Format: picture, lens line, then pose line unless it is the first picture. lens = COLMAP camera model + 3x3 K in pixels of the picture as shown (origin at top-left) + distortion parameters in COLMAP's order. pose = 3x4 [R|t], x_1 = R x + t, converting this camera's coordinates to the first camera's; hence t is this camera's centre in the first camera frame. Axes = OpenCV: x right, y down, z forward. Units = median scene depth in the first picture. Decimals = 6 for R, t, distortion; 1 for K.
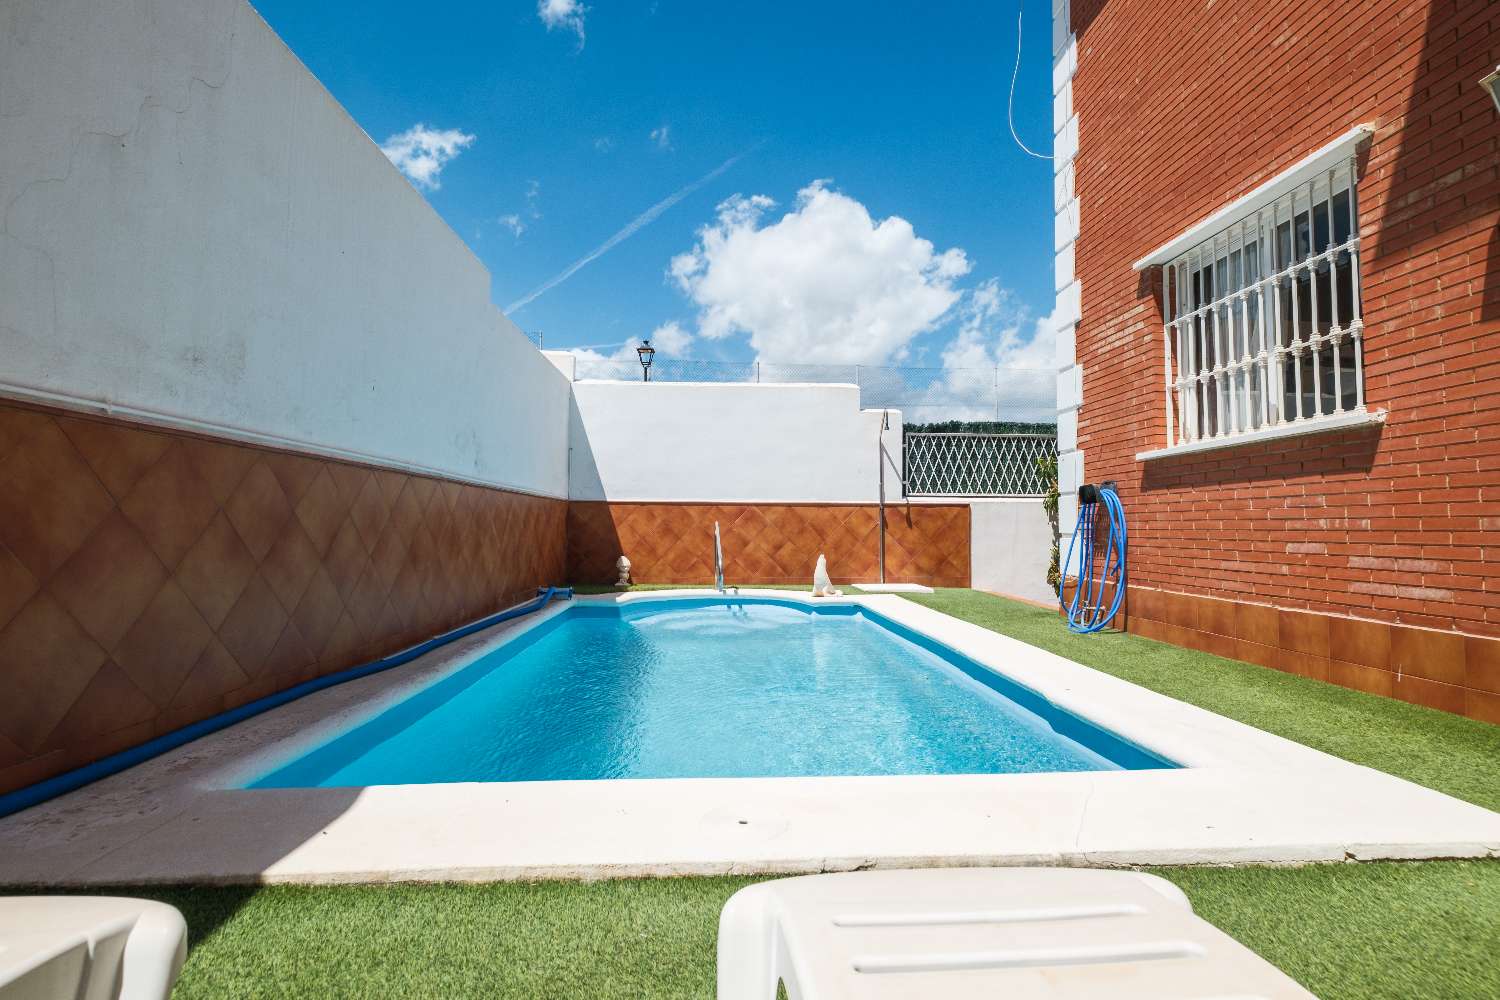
lens RADIAL K [[692.6, 0, 749.9], [0, 692.6, 492.7], [0, 0, 1]] dist [0.001417, -0.000487]
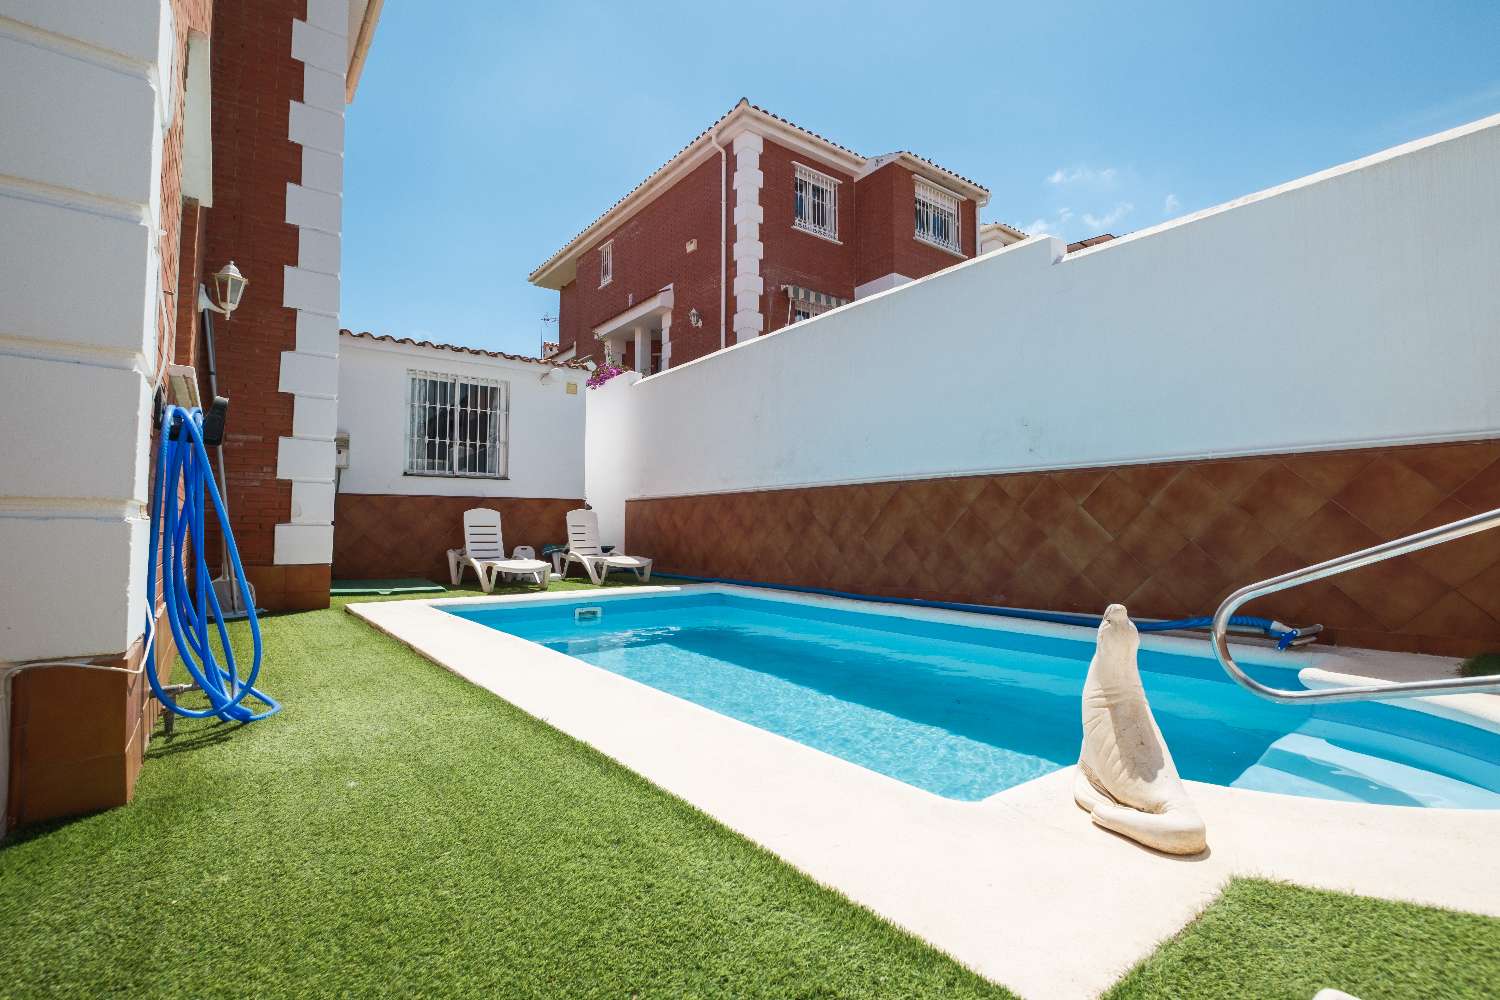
lens RADIAL K [[692.6, 0, 749.9], [0, 692.6, 492.7], [0, 0, 1]] dist [0.001417, -0.000487]
pose [[-0.824708, -0.029958, -0.564764, 0.799942], [0.027976, 0.995213, -0.093644, 0.168866], [0.564866, -0.093029, -0.819922, 2.743059]]
